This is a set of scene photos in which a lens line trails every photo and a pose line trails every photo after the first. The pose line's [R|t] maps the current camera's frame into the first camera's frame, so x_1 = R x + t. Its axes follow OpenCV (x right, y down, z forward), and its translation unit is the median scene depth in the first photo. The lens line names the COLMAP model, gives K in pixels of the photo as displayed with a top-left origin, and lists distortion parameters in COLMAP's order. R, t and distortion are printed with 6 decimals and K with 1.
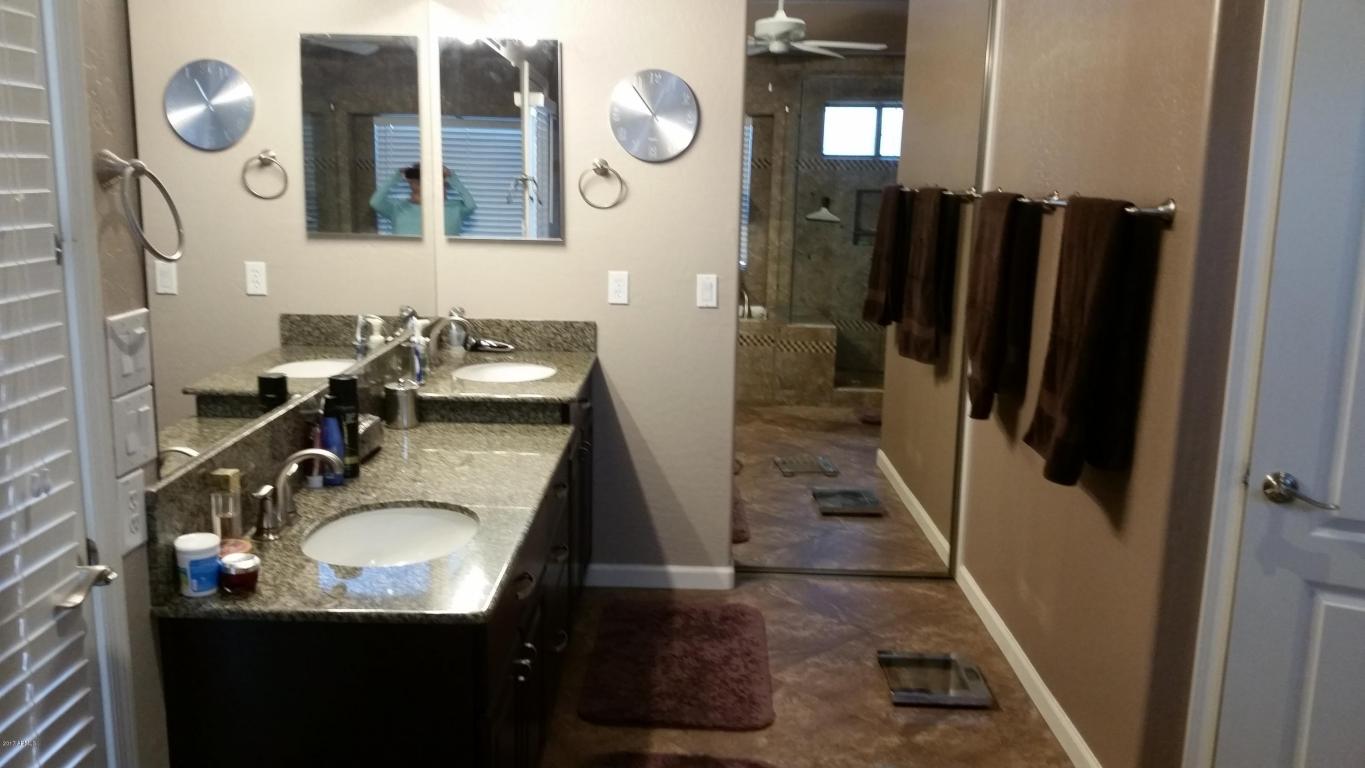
lens RADIAL K [[1102.6, 0, 682.5], [0, 1102.6, 384.0], [0, 0, 1]] dist [0.104854, -0.230598]
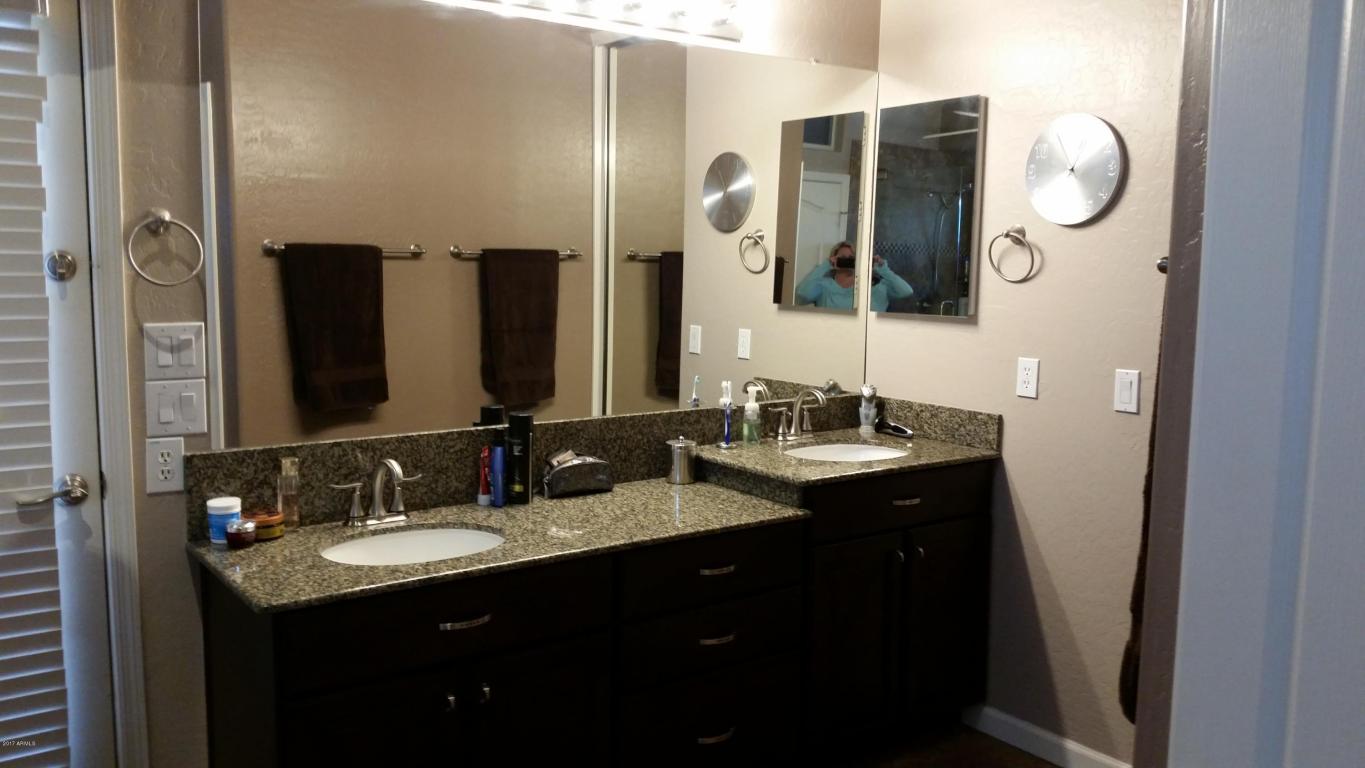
lens RADIAL K [[1102.6, 0, 682.5], [0, 1102.6, 384.0], [0, 0, 1]] dist [0.104854, -0.230598]
pose [[0.591691, 0.081033, -0.802082, 0.461639], [-0.155080, 0.987794, -0.014606, -0.030486], [0.791108, 0.133029, 0.597035, 0.303152]]
